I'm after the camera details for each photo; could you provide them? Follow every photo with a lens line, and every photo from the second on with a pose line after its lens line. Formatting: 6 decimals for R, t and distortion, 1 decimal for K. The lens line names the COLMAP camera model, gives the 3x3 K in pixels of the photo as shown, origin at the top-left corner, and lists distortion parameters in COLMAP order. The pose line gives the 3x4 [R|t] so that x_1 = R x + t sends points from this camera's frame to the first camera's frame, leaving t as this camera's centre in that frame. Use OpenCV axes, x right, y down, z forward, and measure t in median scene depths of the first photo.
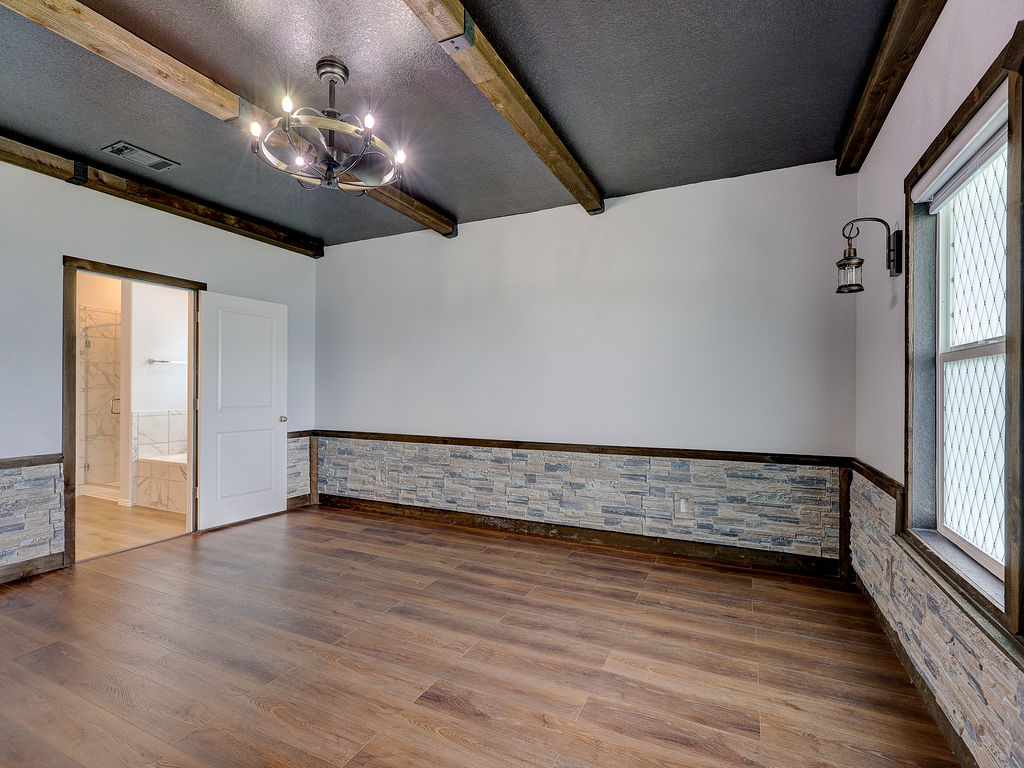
lens RADIAL K [[476.0, 0, 510.4], [0, 476.0, 390.6], [0, 0, 1]] dist [-0.002871, -0.000272]
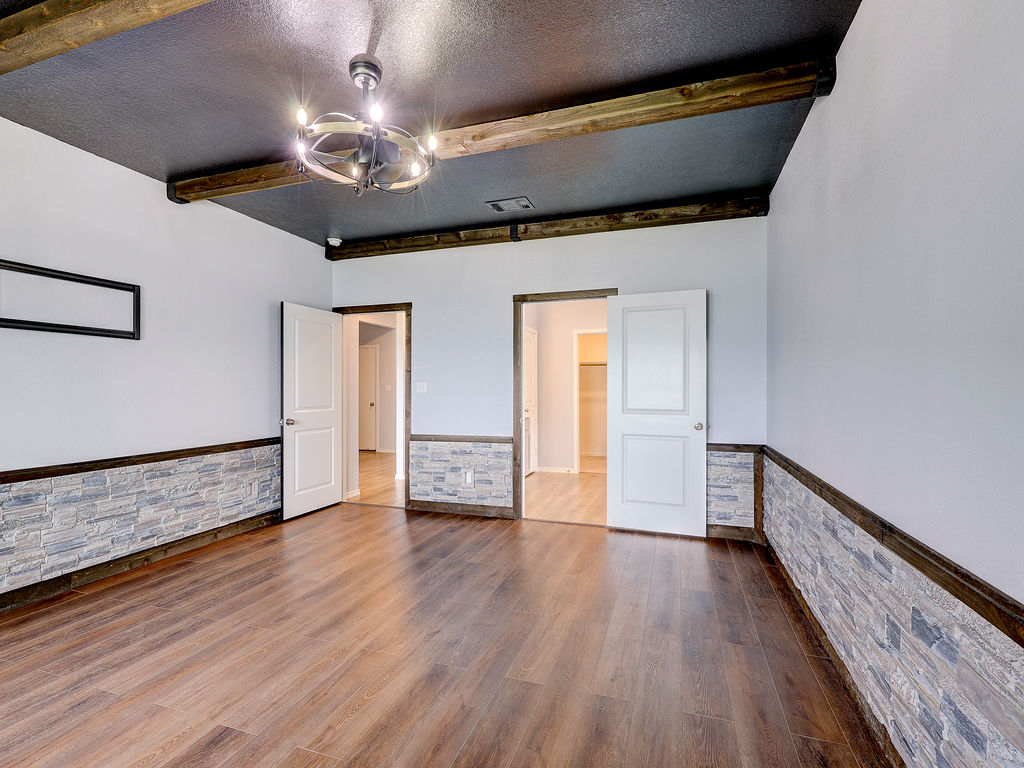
lens RADIAL K [[484.7, 0, 511.0], [0, 484.7, 388.2], [0, 0, 1]] dist [0.002686, 0.000259]
pose [[0.107657, 0.002173, -0.994186, 0.226454], [0.004654, 0.999986, 0.002690, -0.007598], [0.994177, -0.004917, 0.107646, 0.399317]]
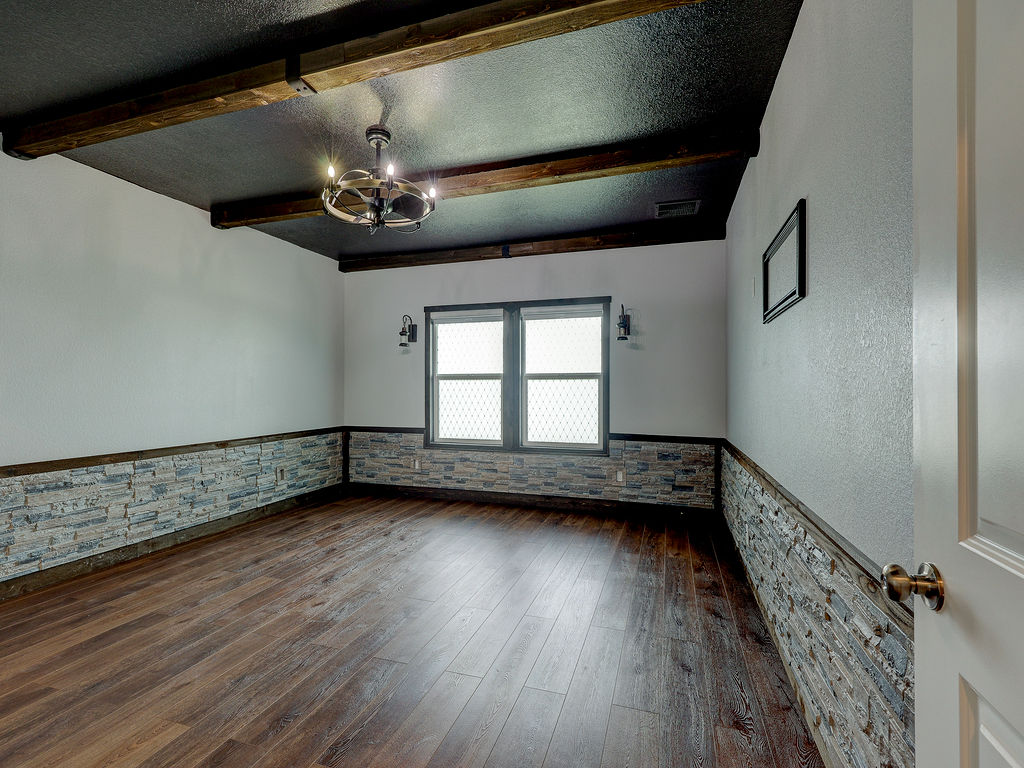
lens RADIAL K [[484.7, 0, 511.0], [0, 484.7, 388.2], [0, 0, 1]] dist [0.002686, 0.000259]
pose [[-0.133585, 0.003002, 0.991033, -1.156046], [0.008011, 0.999966, -0.001949, 0.001020], [-0.991005, 0.007678, -0.133604, 0.558578]]
